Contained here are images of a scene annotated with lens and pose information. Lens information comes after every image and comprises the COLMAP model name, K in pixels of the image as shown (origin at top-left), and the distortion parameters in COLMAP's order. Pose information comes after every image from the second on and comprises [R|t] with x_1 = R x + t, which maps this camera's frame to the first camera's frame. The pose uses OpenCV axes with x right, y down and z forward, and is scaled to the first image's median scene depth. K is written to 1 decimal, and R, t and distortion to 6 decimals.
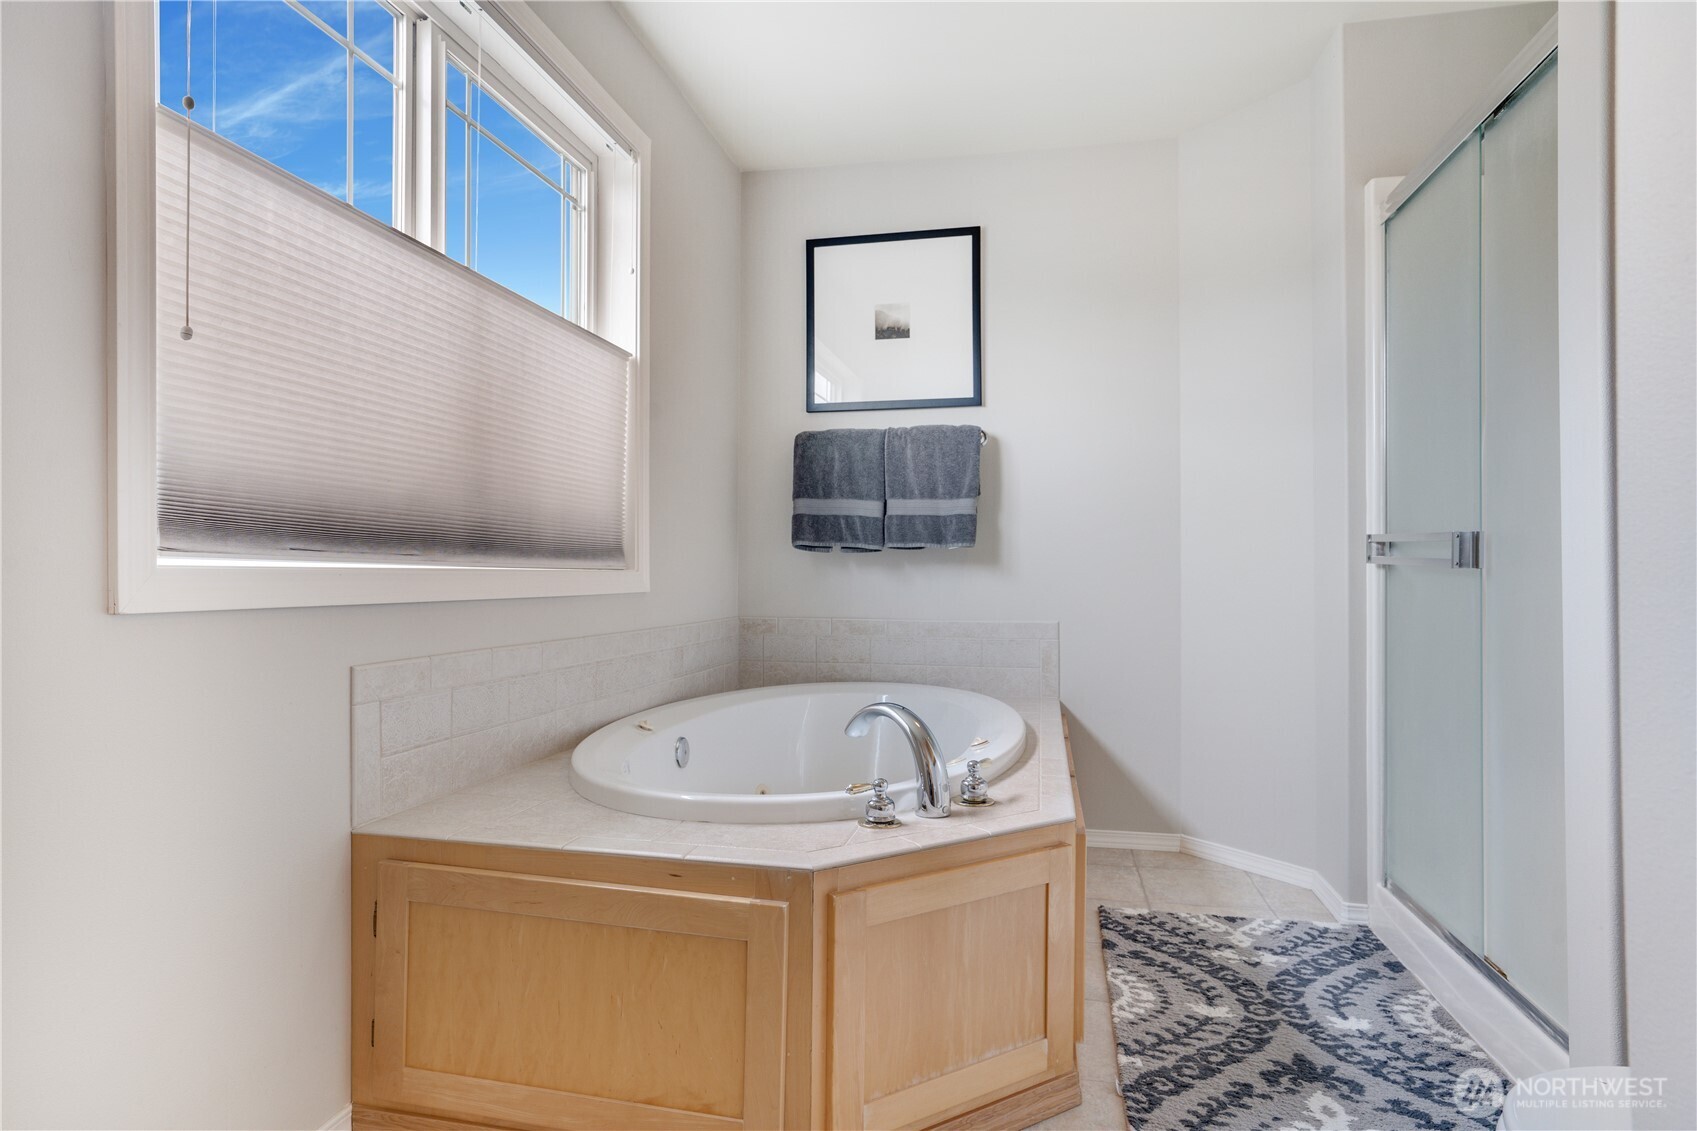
lens RADIAL K [[955.9, 0, 849.1], [0, 955.9, 567.0], [0, 0, 1]] dist [-0.014900, 0.001122]
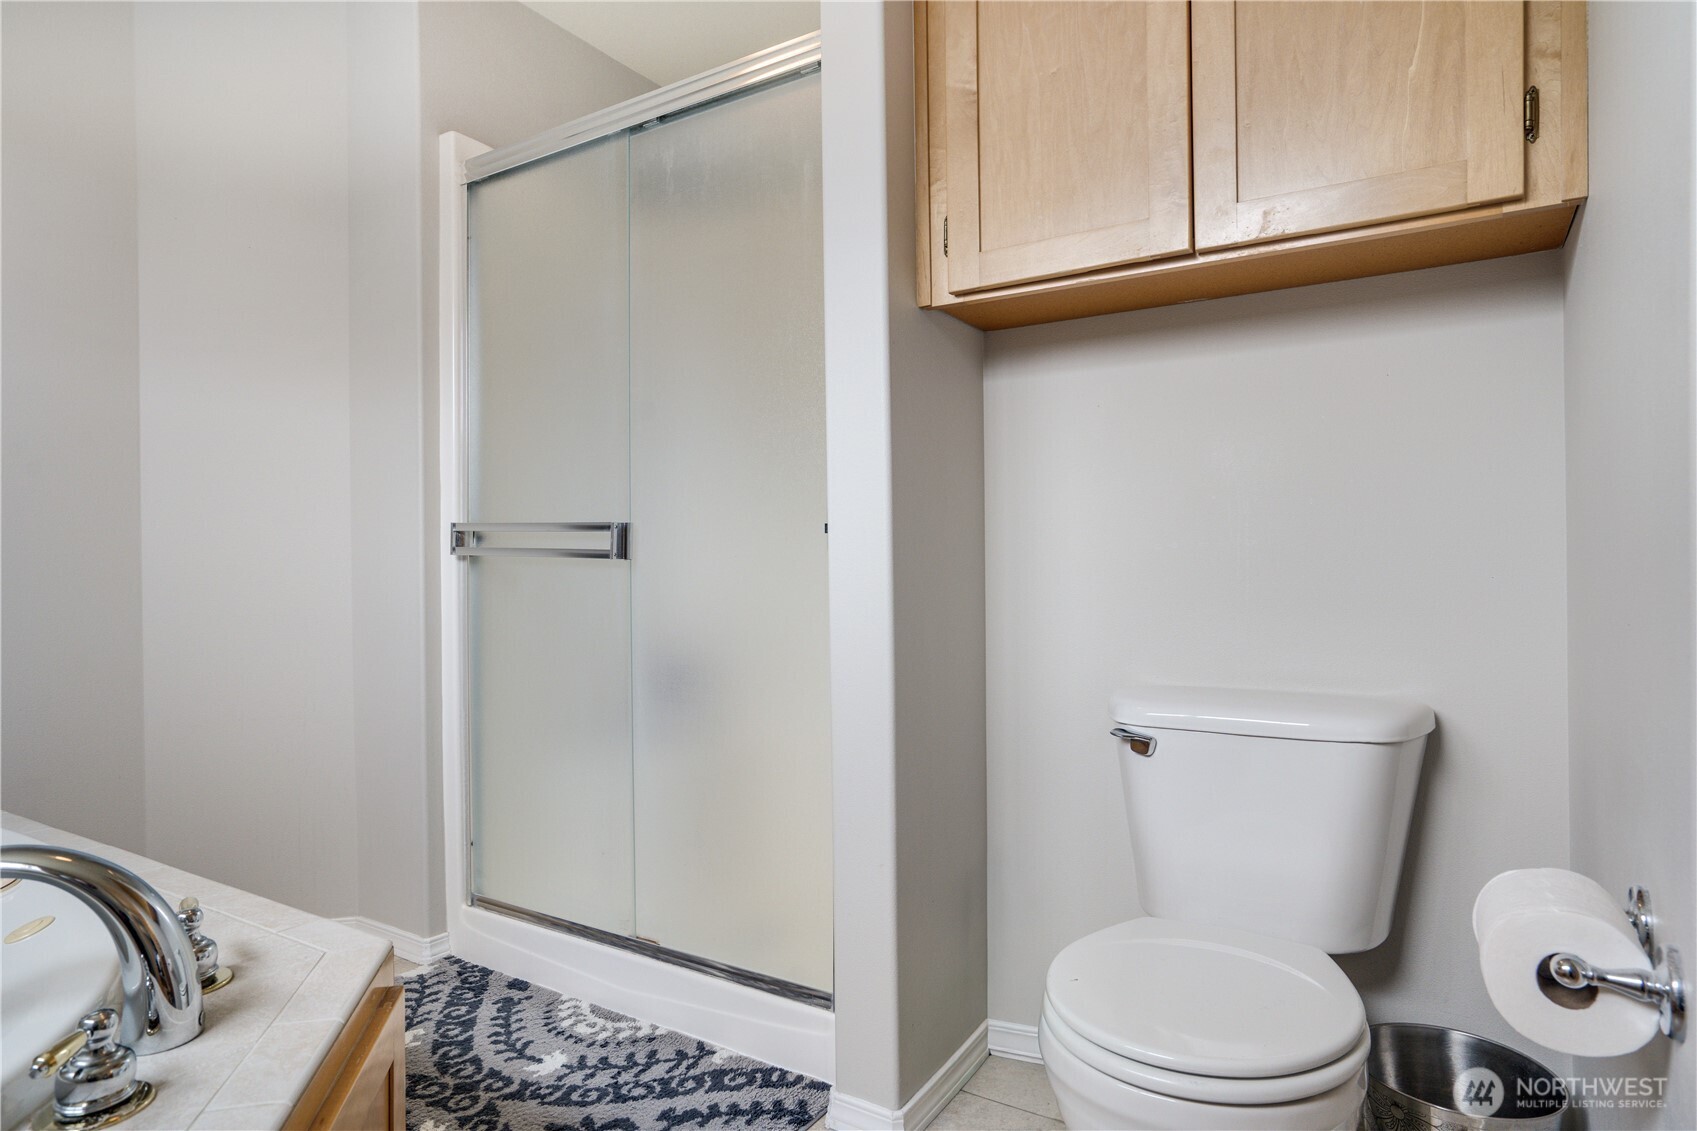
lens RADIAL K [[955.9, 0, 848.3], [0, 955.9, 568.7], [0, 0, 1]] dist [-0.014900, 0.001122]
pose [[0.340691, -0.002493, 0.940172, -0.209428], [-0.001236, 0.999994, 0.003100, 0.007426], [-0.940175, -0.002218, 0.340686, 0.400062]]
